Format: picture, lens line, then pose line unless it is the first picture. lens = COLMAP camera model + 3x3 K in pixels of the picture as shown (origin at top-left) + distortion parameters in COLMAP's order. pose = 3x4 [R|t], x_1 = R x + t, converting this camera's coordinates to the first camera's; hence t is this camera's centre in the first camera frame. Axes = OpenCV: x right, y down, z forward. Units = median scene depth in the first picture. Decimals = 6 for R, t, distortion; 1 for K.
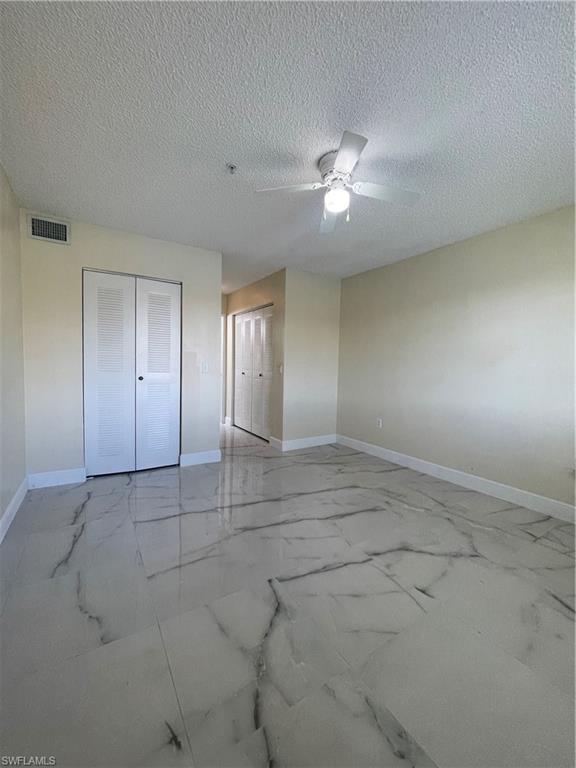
lens RADIAL K [[311.1, 0, 285.5], [0, 311.1, 378.9], [0, 0, 1]] dist [-0.000776, 0.000333]
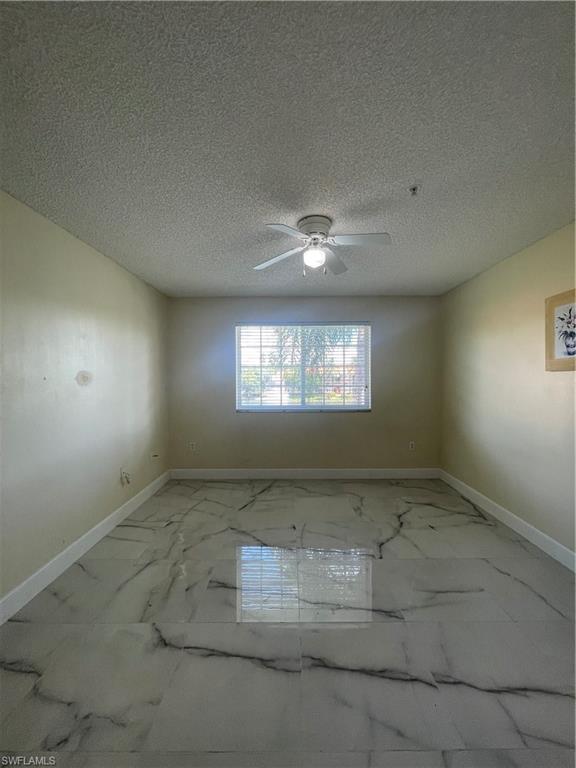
lens RADIAL K [[311.1, 0, 291.6], [0, 311.1, 376.0], [0, 0, 1]] dist [-0.000776, 0.000333]
pose [[-0.851238, -0.017863, 0.524475, -0.297168], [0.008488, 0.998821, 0.047795, -0.165143], [-0.524711, 0.045137, -0.850083, 1.646482]]
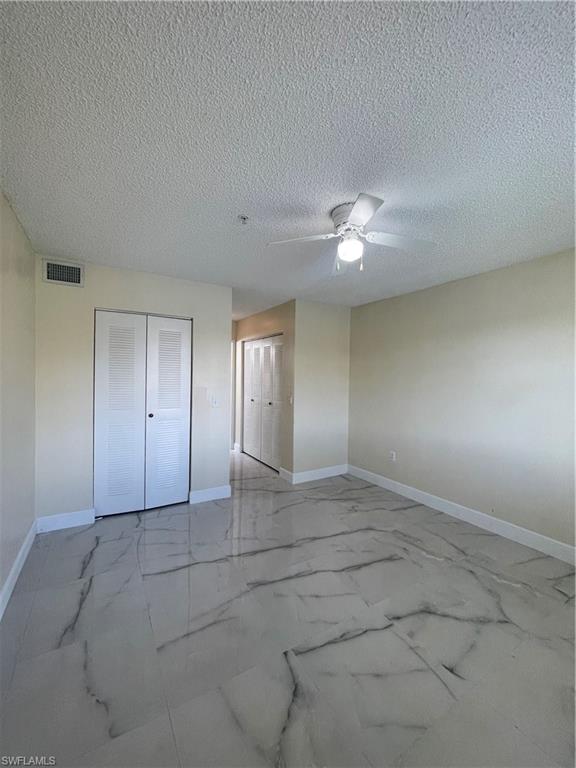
lens RADIAL K [[311.1, 0, 284.9], [0, 311.1, 377.7], [0, 0, 1]] dist [-0.000776, 0.000333]
pose [[0.999696, -0.006338, -0.023816, -0.016997], [0.005396, 0.999209, -0.039403, -0.104025], [0.024047, 0.039262, 0.998940, 0.018116]]
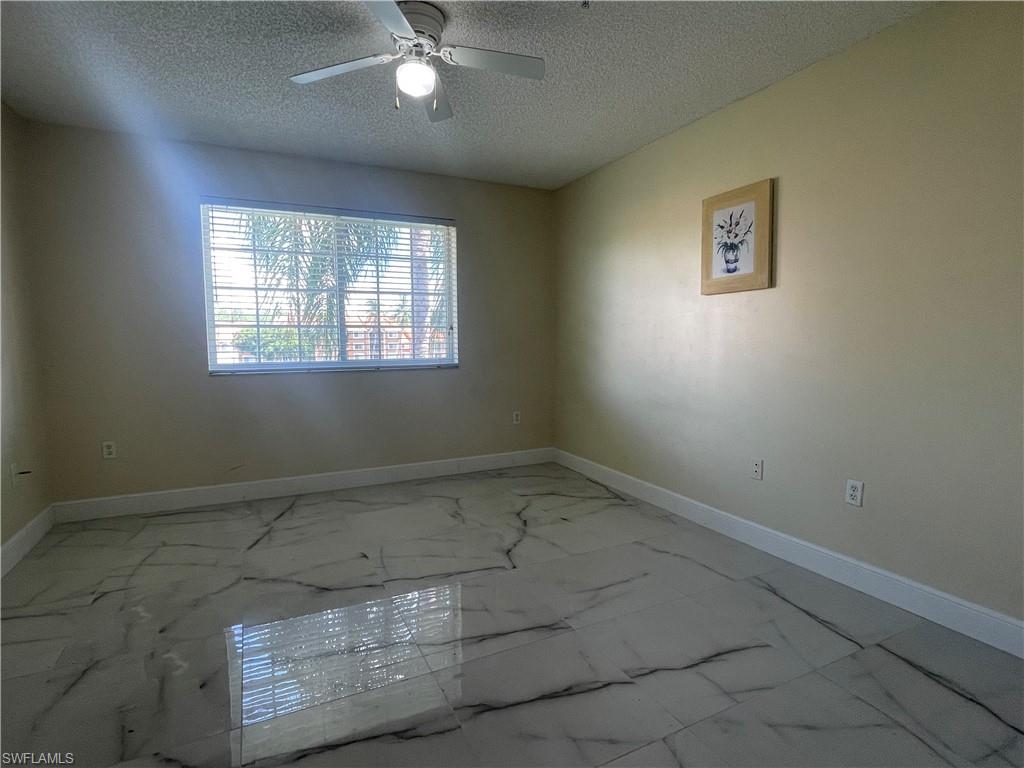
lens RADIAL K [[531.4, 0, 508.5], [0, 531.4, 375.1], [0, 0, 1]] dist [-0.009850, 0.008198]
pose [[-0.995184, -0.024987, 0.094782, -0.118013], [-0.013127, 0.992228, 0.123739, -0.084261], [-0.097137, 0.121899, -0.987778, 1.747868]]
